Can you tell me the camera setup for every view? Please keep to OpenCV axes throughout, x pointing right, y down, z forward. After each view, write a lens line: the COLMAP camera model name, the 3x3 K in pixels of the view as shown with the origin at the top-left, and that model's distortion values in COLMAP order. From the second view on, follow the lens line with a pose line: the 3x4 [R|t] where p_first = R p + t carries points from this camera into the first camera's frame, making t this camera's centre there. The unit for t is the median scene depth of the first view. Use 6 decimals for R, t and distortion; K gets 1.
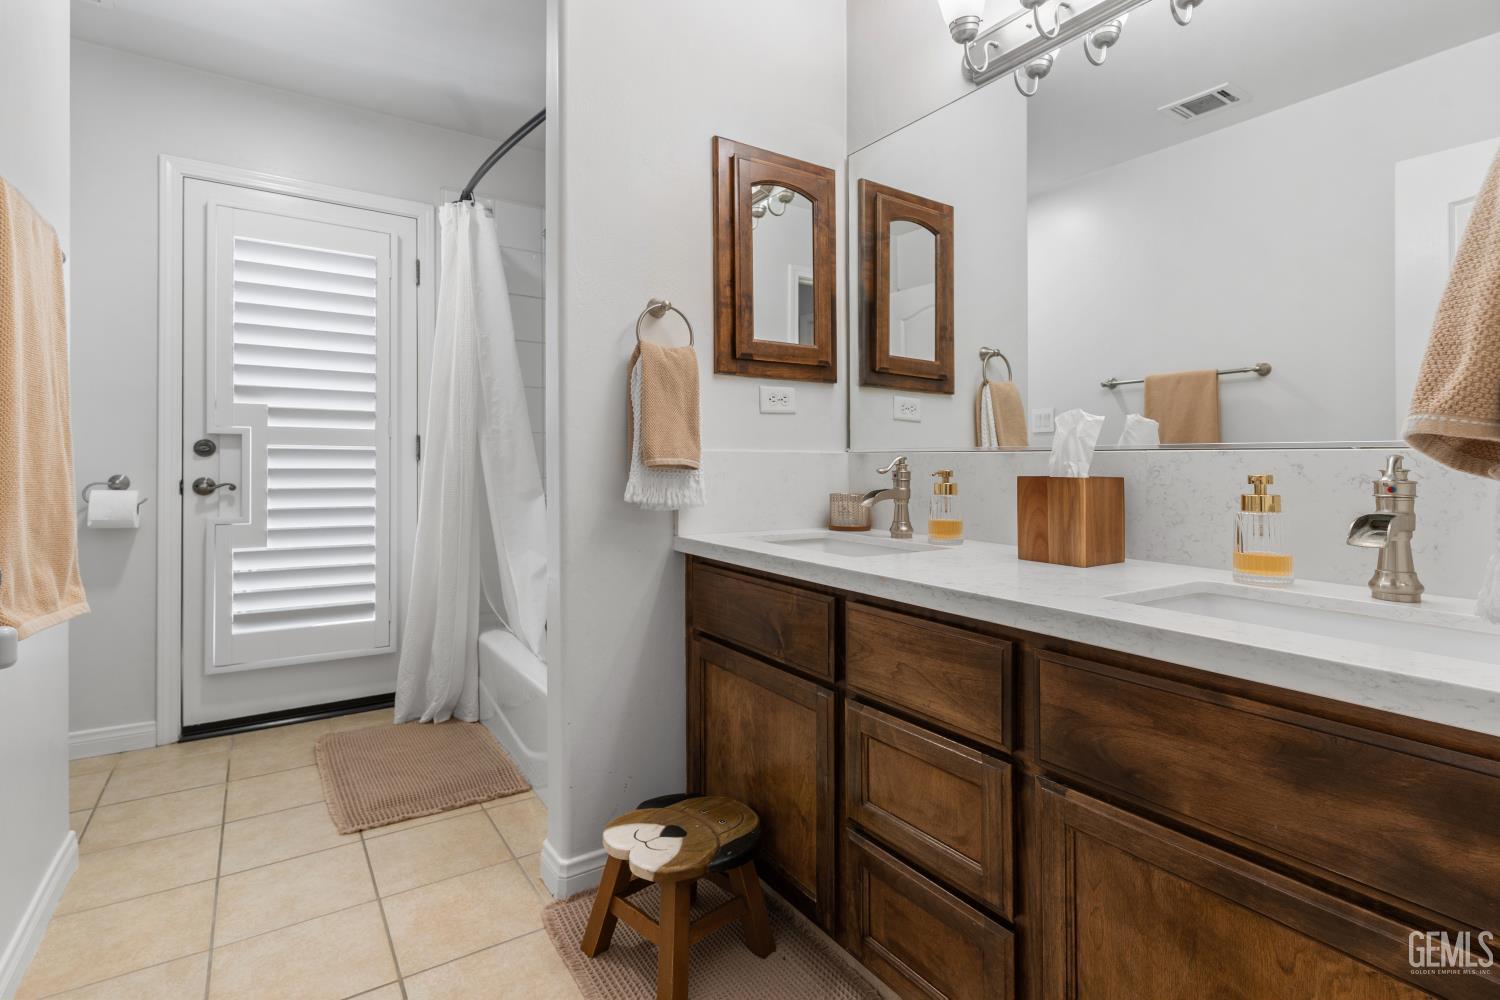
lens RADIAL K [[725.8, 0, 766.2], [0, 725.8, 454.3], [0, 0, 1]] dist [0.004842, -0.002349]
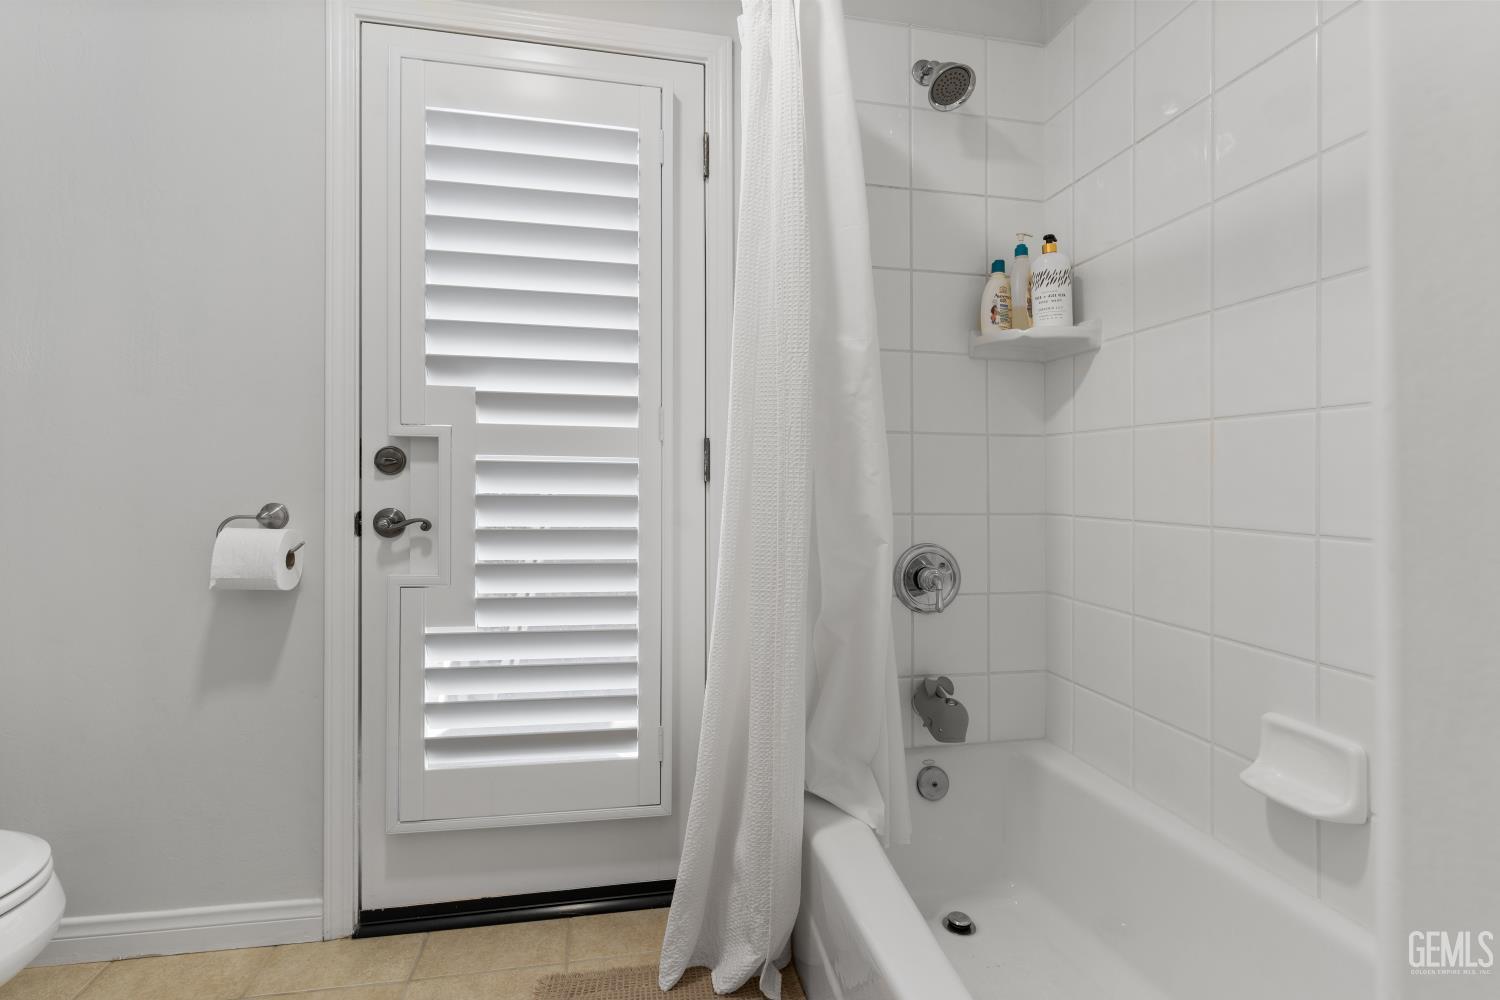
lens RADIAL K [[725.8, 0, 750.9], [0, 725.8, 490.9], [0, 0, 1]] dist [0.004842, -0.002349]
pose [[0.911029, 0.007294, -0.412277, -0.240614], [0.000538, 0.999822, 0.018878, 0.005554], [0.412341, -0.017421, 0.910863, 0.563019]]
